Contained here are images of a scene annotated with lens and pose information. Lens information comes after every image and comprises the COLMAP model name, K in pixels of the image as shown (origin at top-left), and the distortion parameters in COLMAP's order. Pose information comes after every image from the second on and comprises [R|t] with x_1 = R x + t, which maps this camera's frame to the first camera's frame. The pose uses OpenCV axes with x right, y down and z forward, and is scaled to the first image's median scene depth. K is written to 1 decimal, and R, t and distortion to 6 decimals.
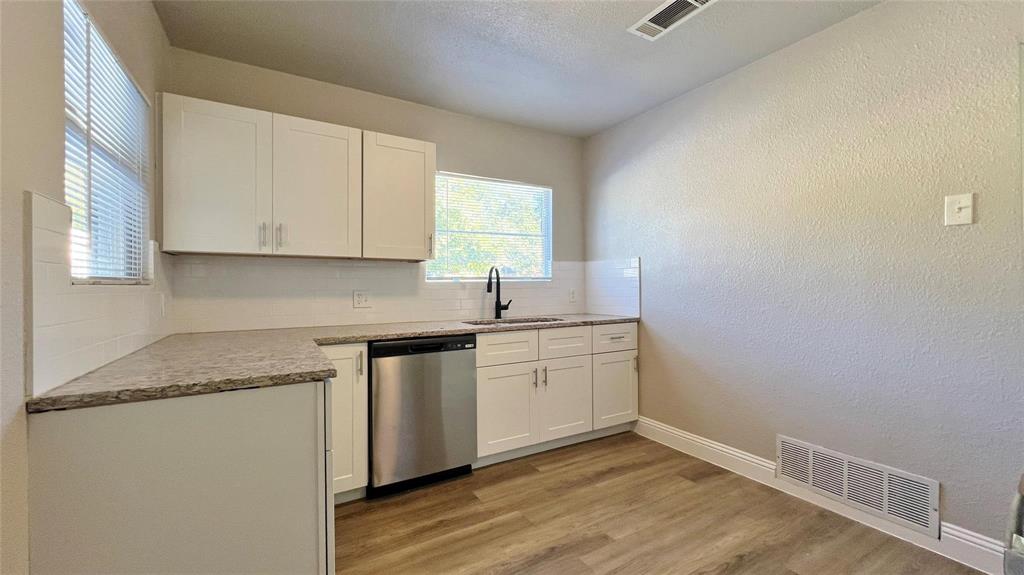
lens RADIAL K [[407.5, 0, 509.0], [0, 407.5, 285.2], [0, 0, 1]] dist [-0.001847, -0.000572]
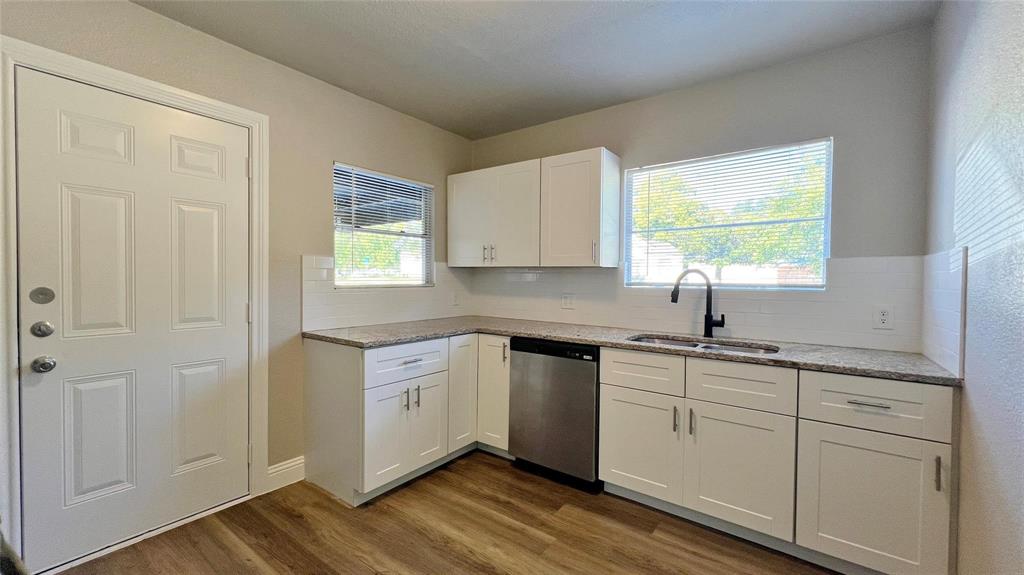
lens RADIAL K [[407.5, 0, 512.7], [0, 407.5, 286.0], [0, 0, 1]] dist [-0.001847, -0.000572]
pose [[0.397198, 0.029174, -0.917269, 0.680055], [-0.010333, 0.999573, 0.027317, -0.041576], [0.917675, -0.001372, 0.397330, 0.445022]]
